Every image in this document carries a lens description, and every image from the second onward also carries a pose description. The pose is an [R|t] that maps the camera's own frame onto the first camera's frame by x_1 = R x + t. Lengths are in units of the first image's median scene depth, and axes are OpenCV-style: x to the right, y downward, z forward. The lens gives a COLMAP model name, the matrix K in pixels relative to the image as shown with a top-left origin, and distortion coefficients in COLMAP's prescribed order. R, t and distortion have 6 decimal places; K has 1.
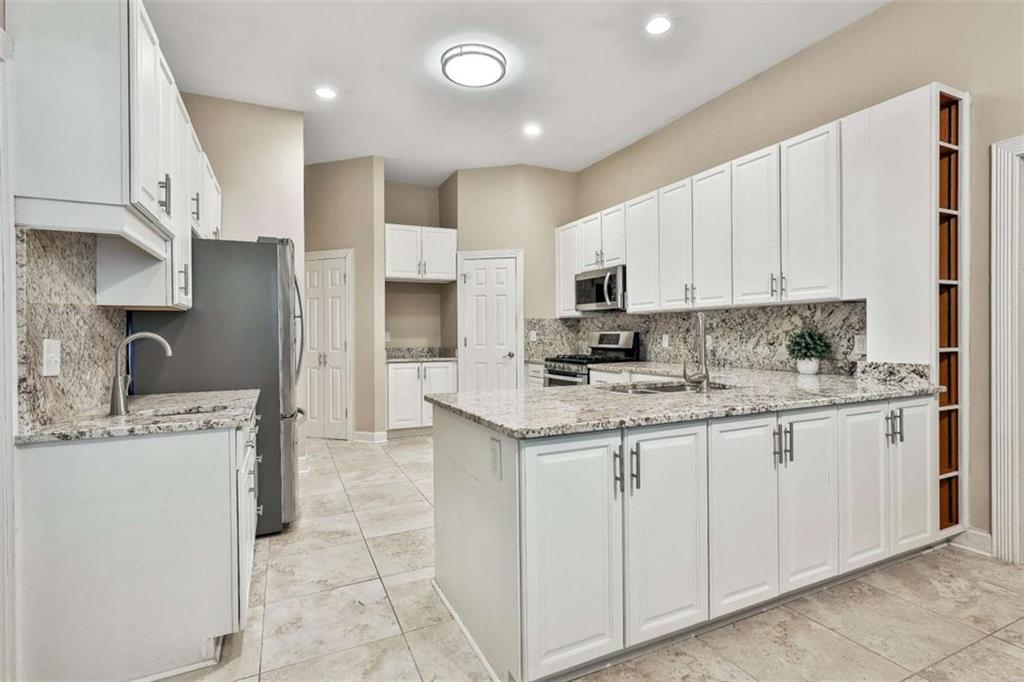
lens RADIAL K [[496.4, 0, 513.8], [0, 496.4, 335.1], [0, 0, 1]] dist [-0.003470, 0.001775]
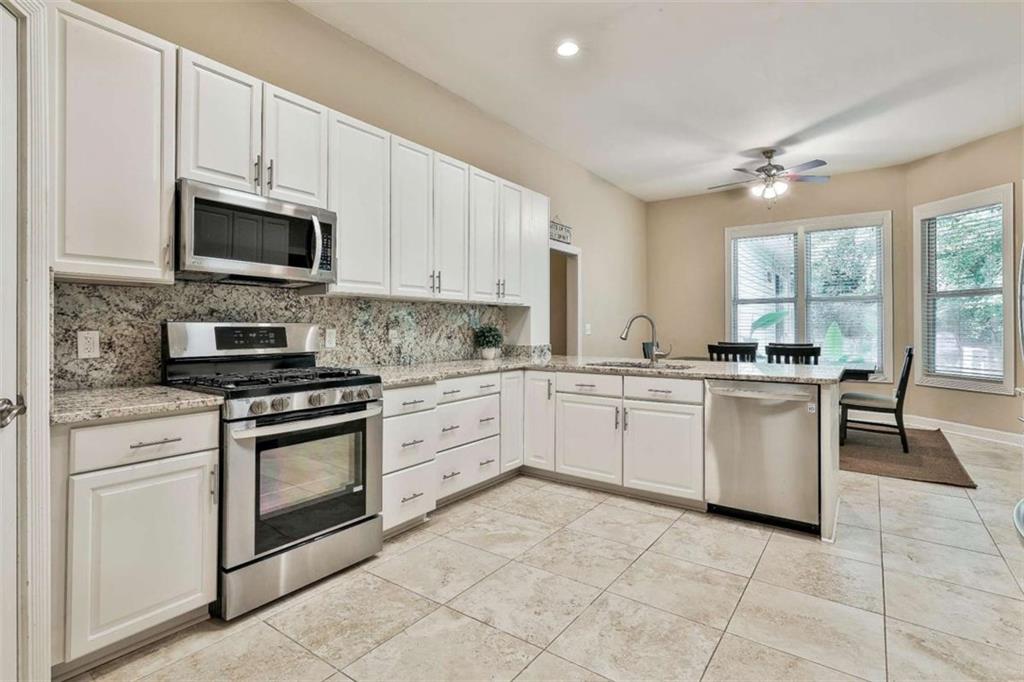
lens RADIAL K [[496.4, 0, 513.4], [0, 496.4, 331.7], [0, 0, 1]] dist [-0.003470, 0.001775]
pose [[-0.488281, 0.001422, 0.872685, -0.508776], [0.006504, 0.999977, 0.002010, 0.003706], [-0.872662, 0.006657, -0.488279, 1.392155]]
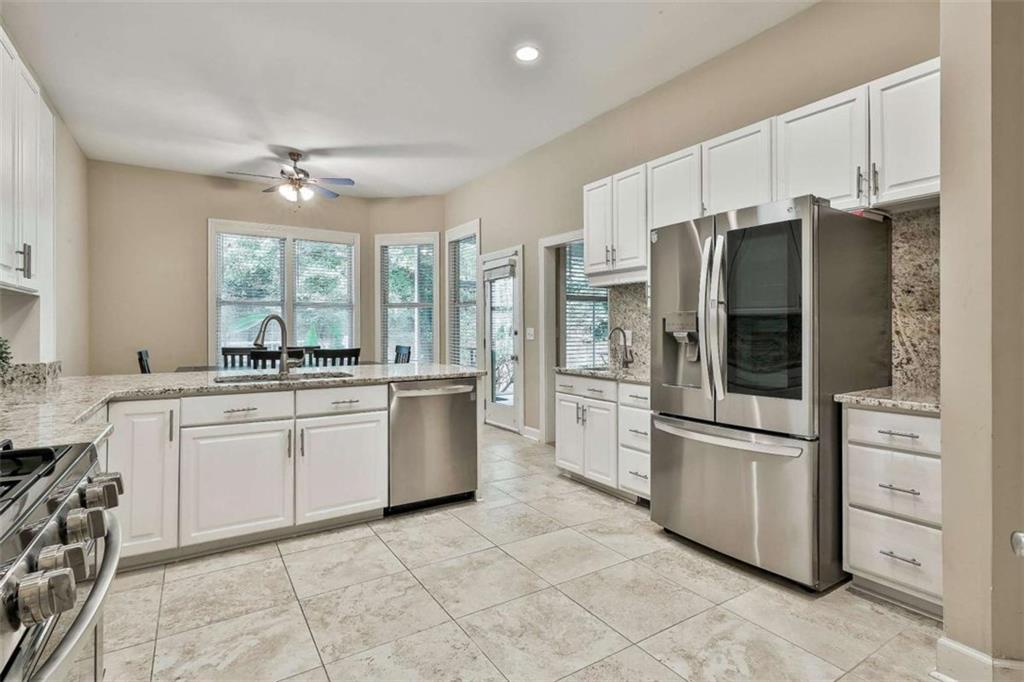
lens RADIAL K [[496.4, 0, 510.2], [0, 496.4, 337.8], [0, 0, 1]] dist [-0.003470, 0.001775]
pose [[-0.991862, 0.013468, -0.126603, -0.041430], [0.011094, 0.999749, 0.019439, -0.002368], [0.126833, 0.017876, -0.991763, 1.547978]]
